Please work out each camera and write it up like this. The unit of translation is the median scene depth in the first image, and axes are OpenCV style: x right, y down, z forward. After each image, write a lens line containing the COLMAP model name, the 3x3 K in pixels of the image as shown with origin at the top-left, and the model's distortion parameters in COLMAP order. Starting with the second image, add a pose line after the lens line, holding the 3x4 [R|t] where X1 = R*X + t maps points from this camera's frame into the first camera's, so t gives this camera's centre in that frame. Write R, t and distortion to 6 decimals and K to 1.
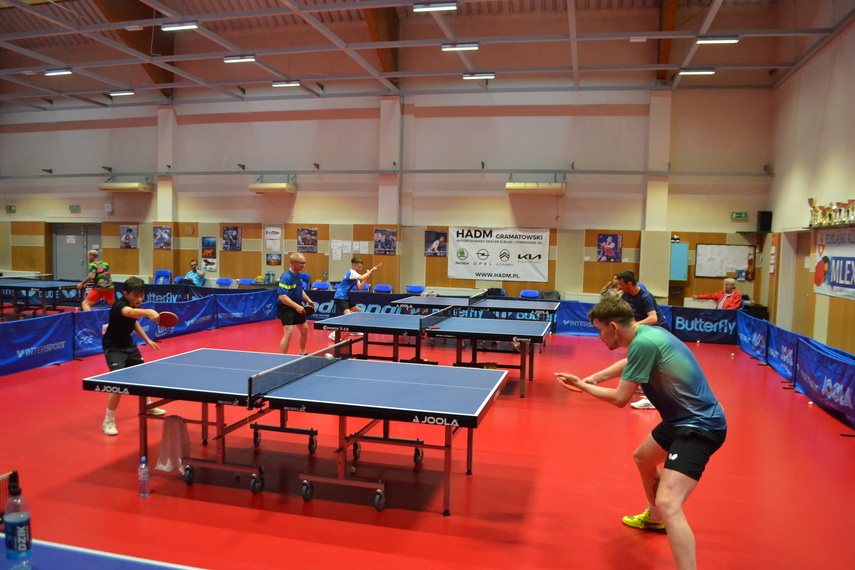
lens RADIAL K [[681.3, 0, 418.5], [0, 681.3, 288.4], [0, 0, 1]] dist [-0.085802, 0.006373]
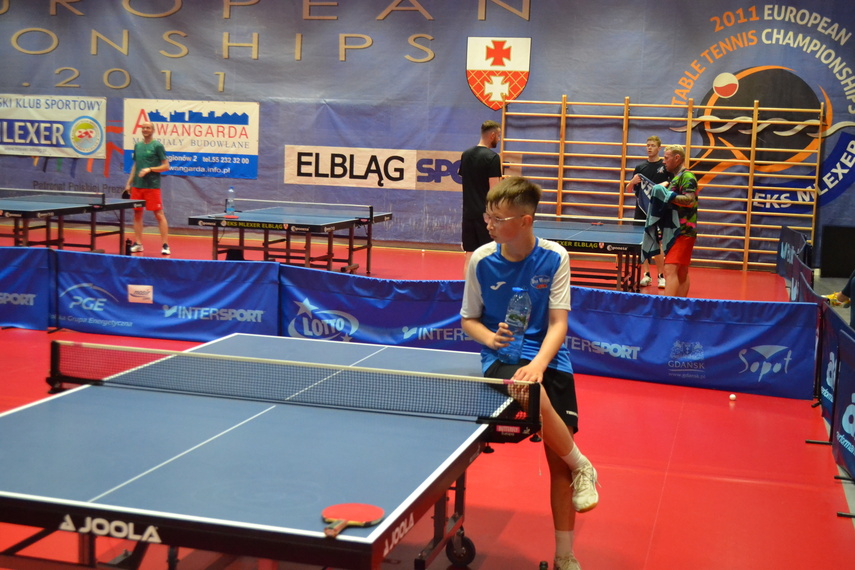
lens RADIAL K [[1264.4, 0, 427.5], [0, 1264.4, 285.0], [0, 0, 1]] dist [-0.018877, 0.054166]
pose [[-0.000122, 0.093945, -0.995577, 0.343354], [-0.101900, 0.990394, 0.093468, -0.041037], [0.994795, 0.101461, 0.009452, 0.771442]]
